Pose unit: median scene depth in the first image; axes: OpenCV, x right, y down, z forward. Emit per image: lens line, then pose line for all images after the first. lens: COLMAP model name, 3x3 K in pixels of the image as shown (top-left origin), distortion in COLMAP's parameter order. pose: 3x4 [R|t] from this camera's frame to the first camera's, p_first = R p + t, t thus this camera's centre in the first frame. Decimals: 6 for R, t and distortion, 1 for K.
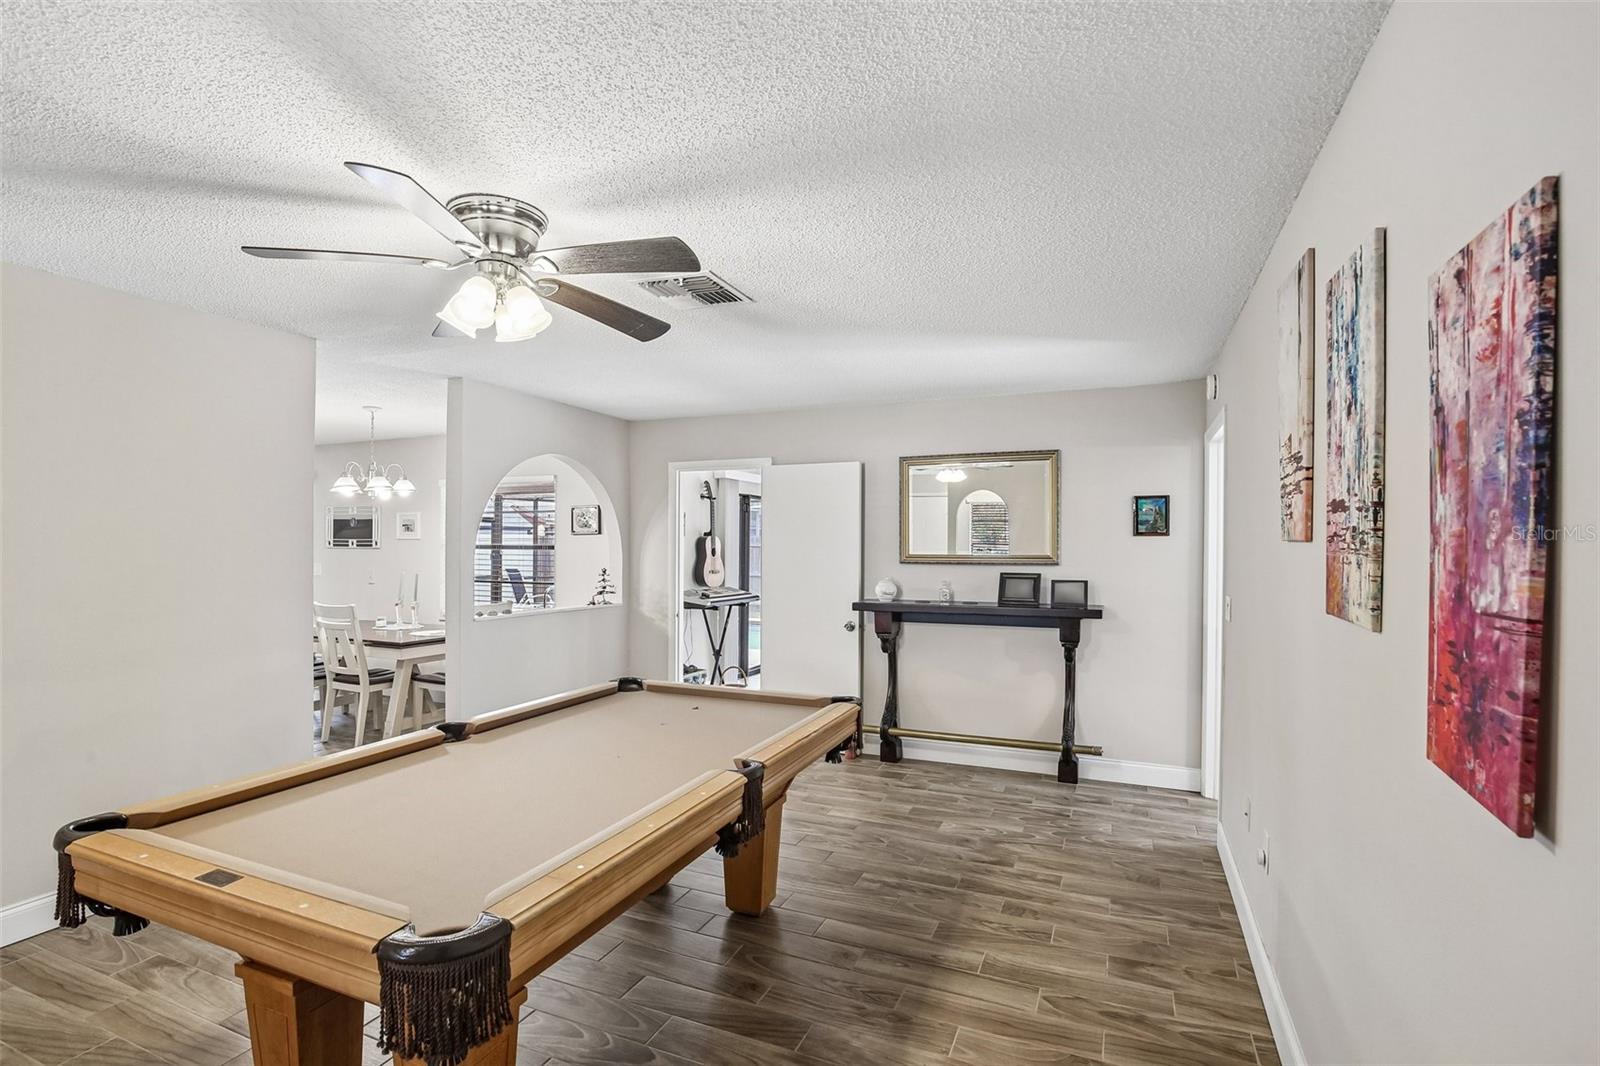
lens RADIAL K [[761.9, 0, 798.6], [0, 761.9, 560.8], [0, 0, 1]] dist [-0.028974, 0.000583]
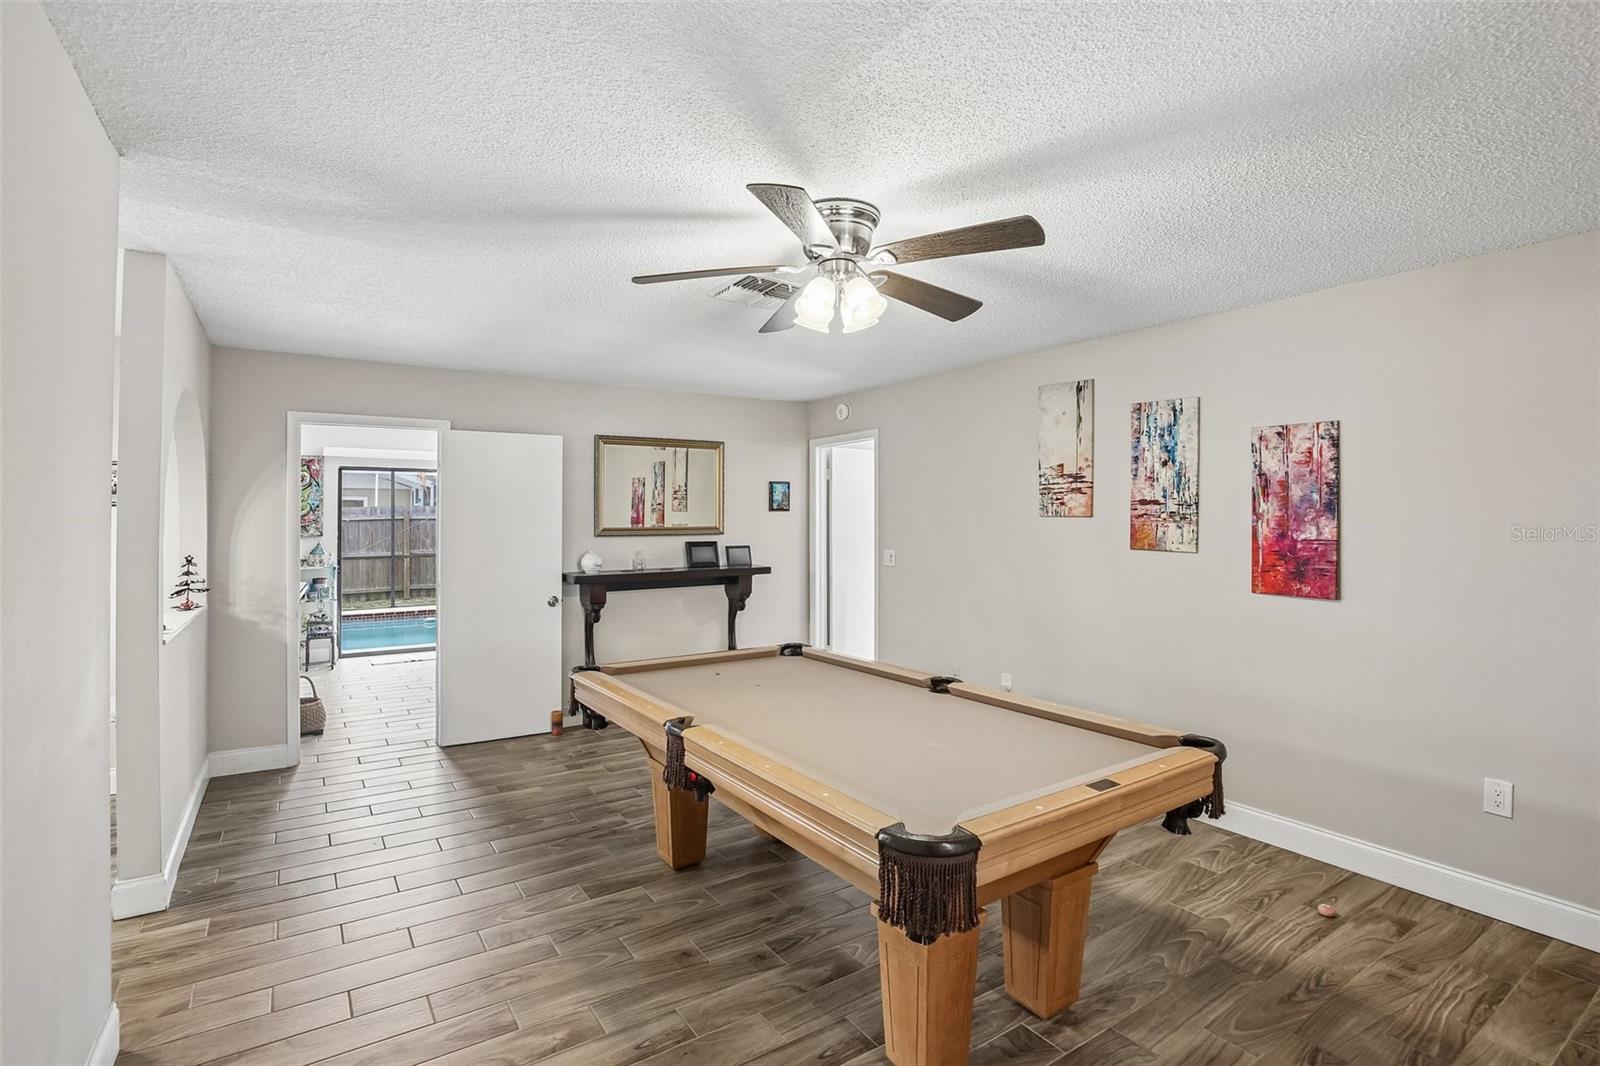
lens RADIAL K [[753.7, 0, 800.0], [0, 753.7, 533.0], [0, 0, 1]] dist [-0.032325, 0.000964]
pose [[0.547734, -0.022143, 0.836359, -0.649103], [0.020122, 0.999709, 0.013289, -0.010716], [-0.836410, 0.009550, 0.548021, 0.221455]]
